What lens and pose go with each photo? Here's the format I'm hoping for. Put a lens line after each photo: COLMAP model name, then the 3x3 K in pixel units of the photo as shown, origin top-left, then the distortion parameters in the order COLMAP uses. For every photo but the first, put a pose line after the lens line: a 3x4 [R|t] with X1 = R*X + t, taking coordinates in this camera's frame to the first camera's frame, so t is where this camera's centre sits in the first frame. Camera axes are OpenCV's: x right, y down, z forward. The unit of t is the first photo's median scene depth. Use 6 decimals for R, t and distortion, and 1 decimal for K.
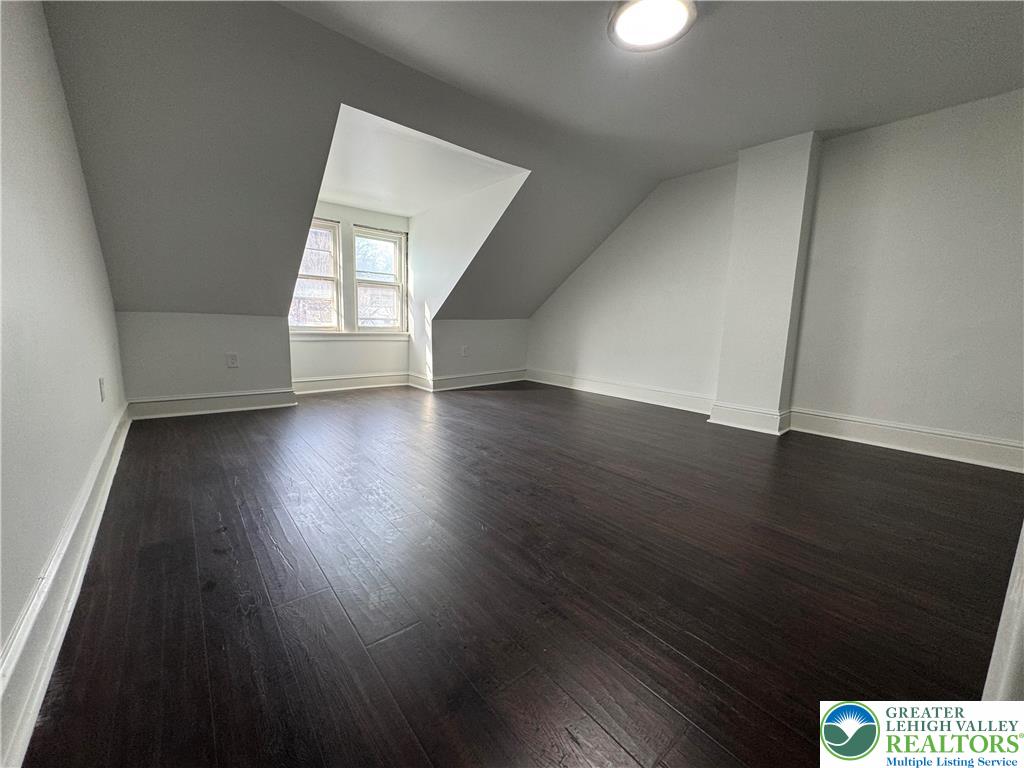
lens RADIAL K [[409.0, 0, 512.0], [0, 409.0, 384.0], [0, 0, 1]] dist [-0.000033, -0.000007]
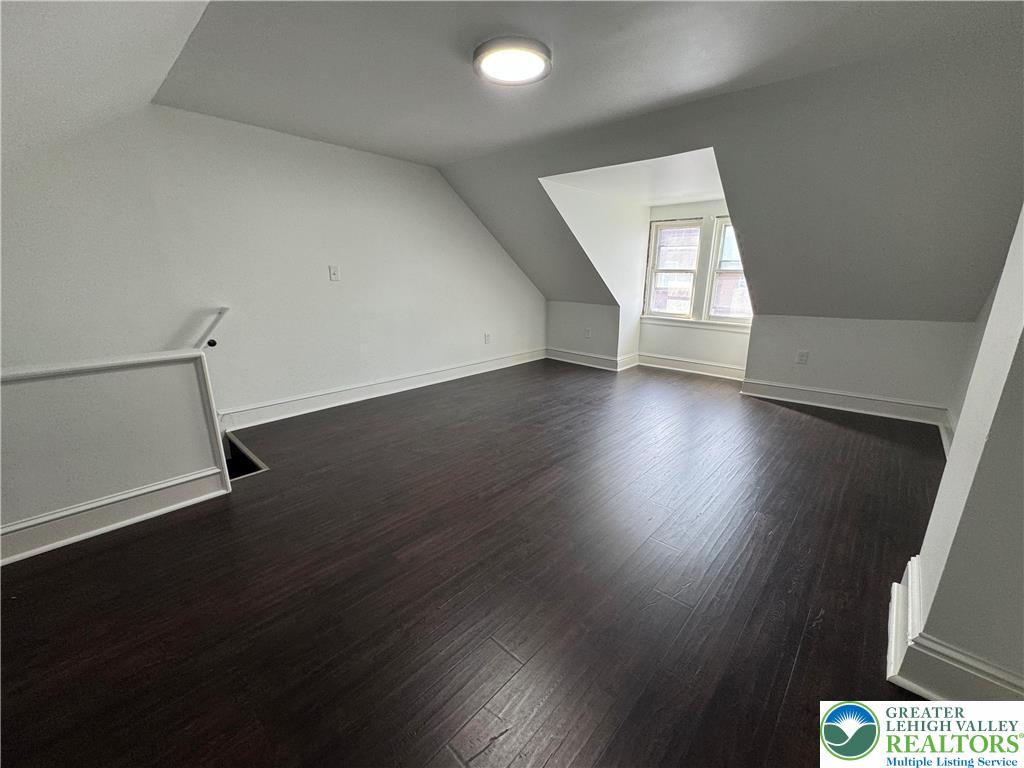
lens RADIAL K [[409.0, 0, 512.0], [0, 409.0, 384.0], [0, 0, 1]] dist [-0.000033, -0.000007]
pose [[0.127040, 0.231876, -0.964414, 0.630504], [-0.151739, 0.965391, 0.212123, -0.120448], [0.980223, 0.119391, 0.157828, 0.374216]]
